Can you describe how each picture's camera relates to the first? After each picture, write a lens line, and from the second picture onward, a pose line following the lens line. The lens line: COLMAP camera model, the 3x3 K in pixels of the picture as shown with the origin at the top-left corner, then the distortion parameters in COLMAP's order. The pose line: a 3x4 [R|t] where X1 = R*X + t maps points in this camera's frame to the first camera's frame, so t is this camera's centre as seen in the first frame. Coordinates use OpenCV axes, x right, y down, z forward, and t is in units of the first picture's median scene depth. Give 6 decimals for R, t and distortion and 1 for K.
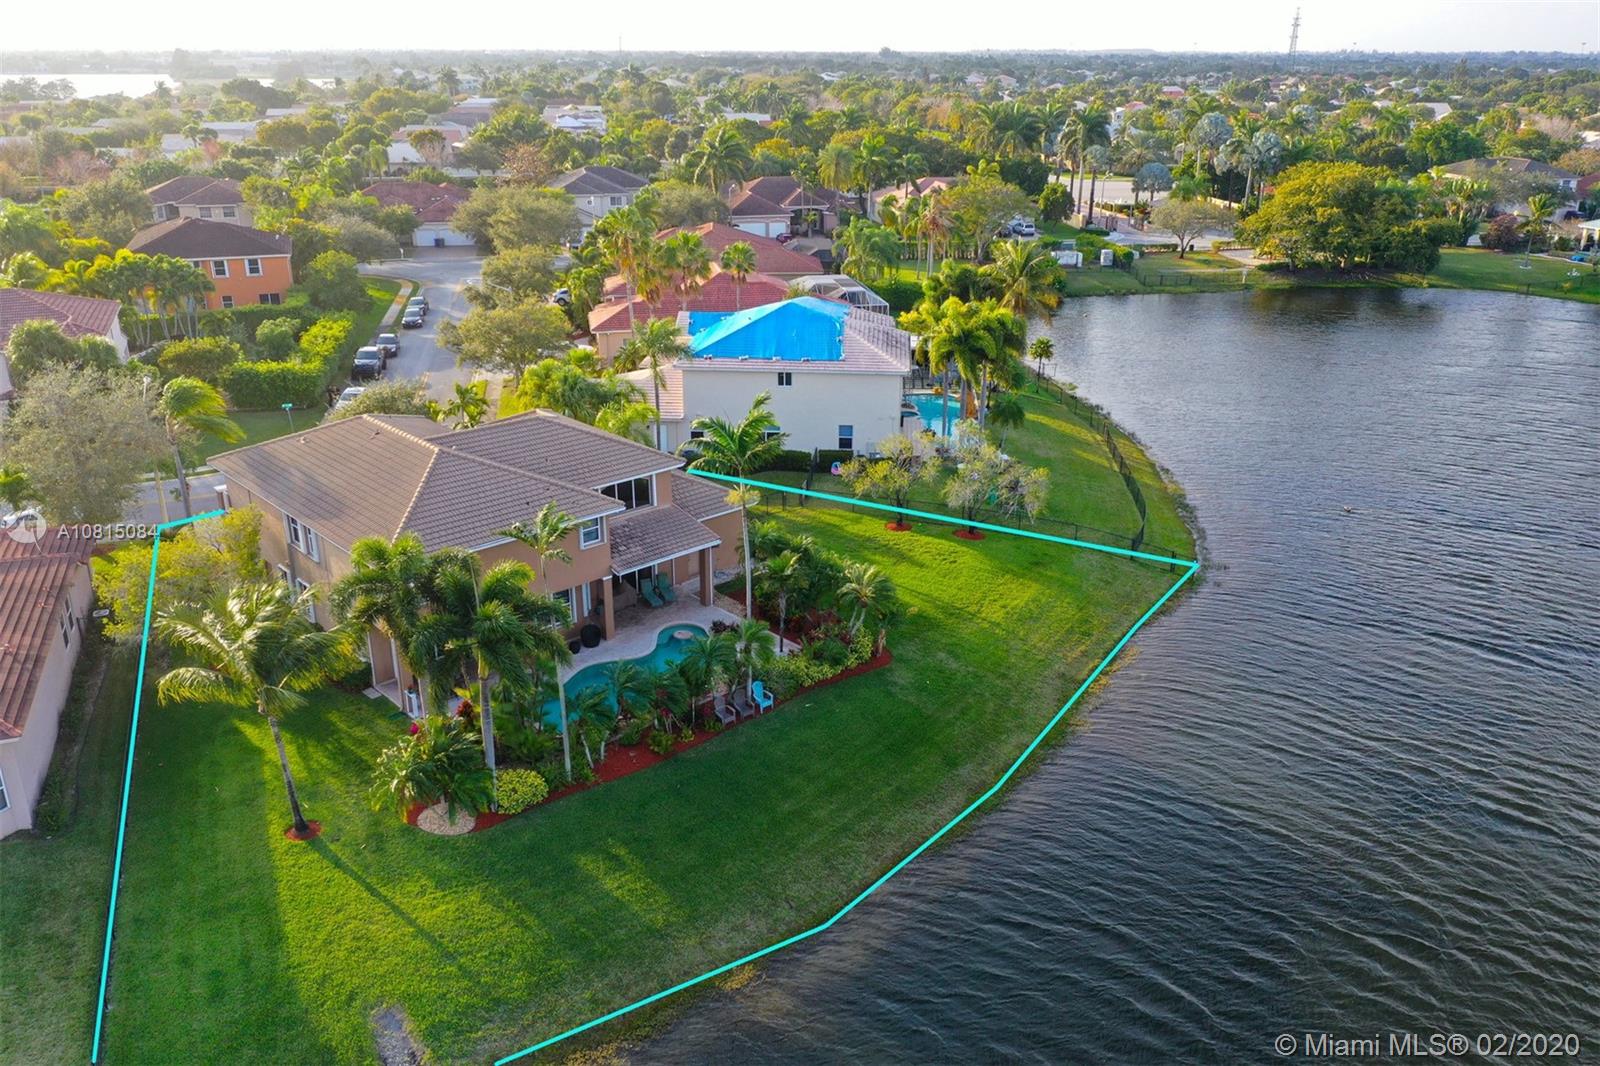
lens RADIAL K [[1274.0, 0, 806.1], [0, 1274.0, 537.2], [0, 0, 1]] dist [0.003940, 0.002610]
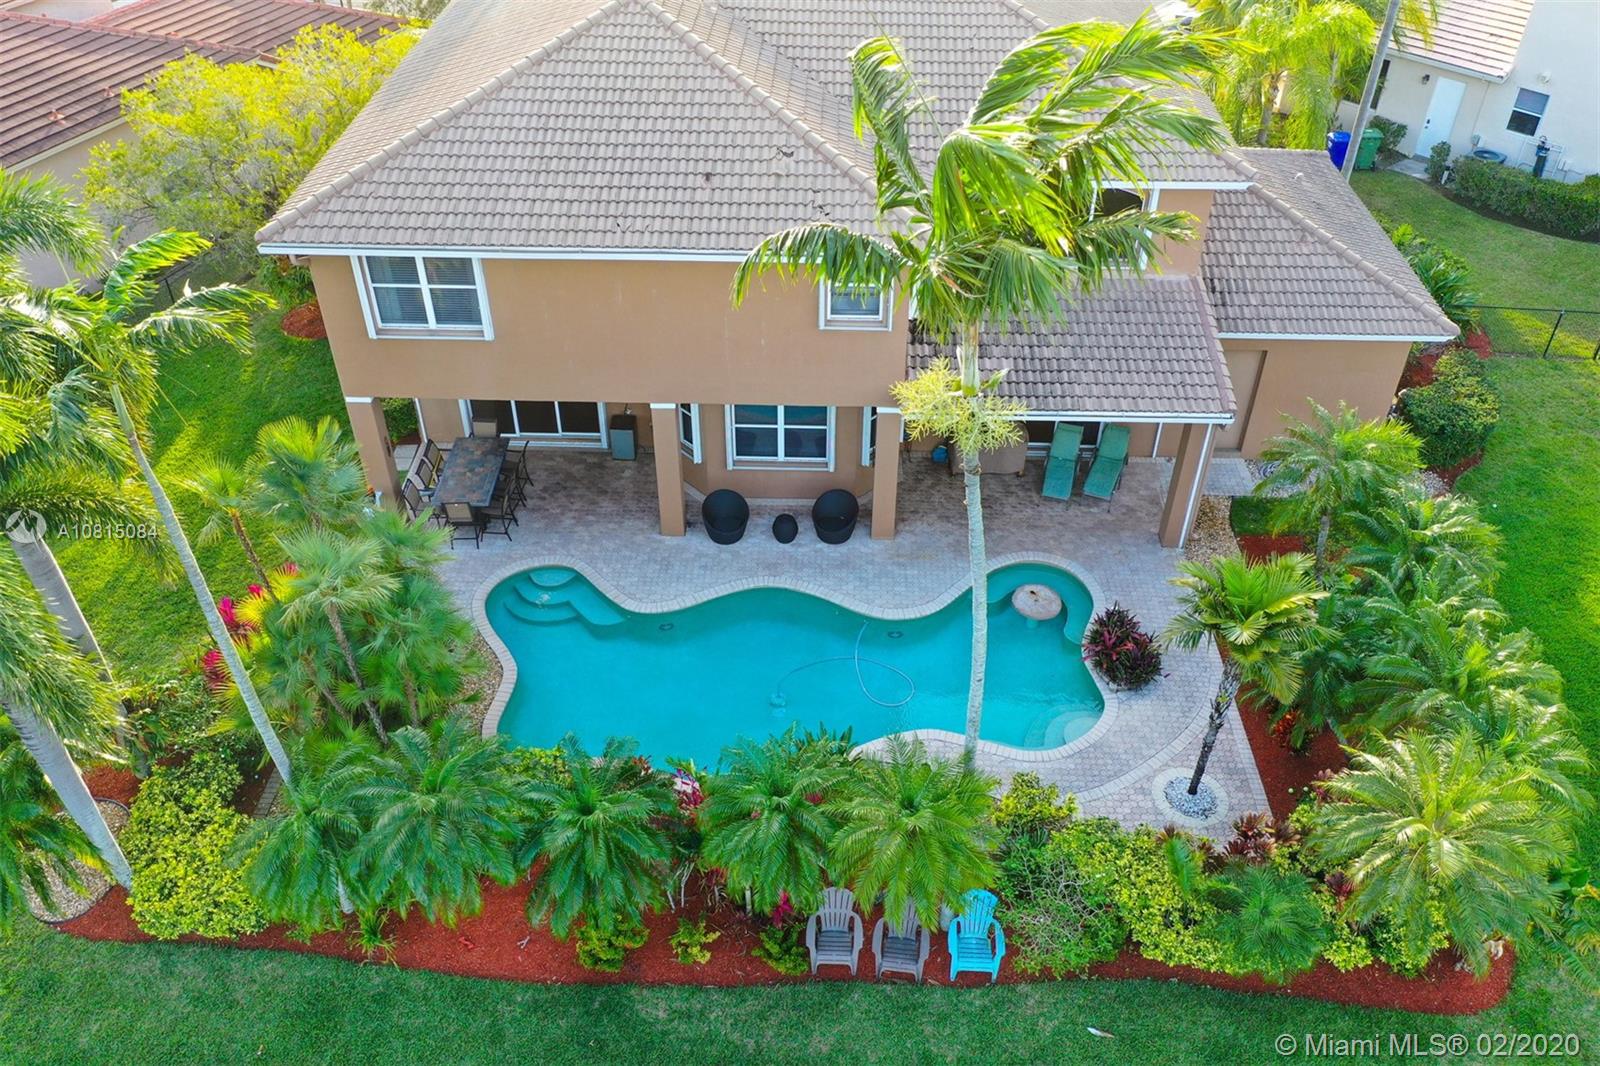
lens RADIAL K [[1274.0, 0, 806.1], [0, 1274.0, 537.2], [0, 0, 1]] dist [0.003940, 0.002610]
pose [[0.715255, 0.438222, -0.544400, 0.061735], [-0.254506, 0.888820, 0.381086, -0.076304], [0.650874, -0.134021, 0.747263, 0.631317]]
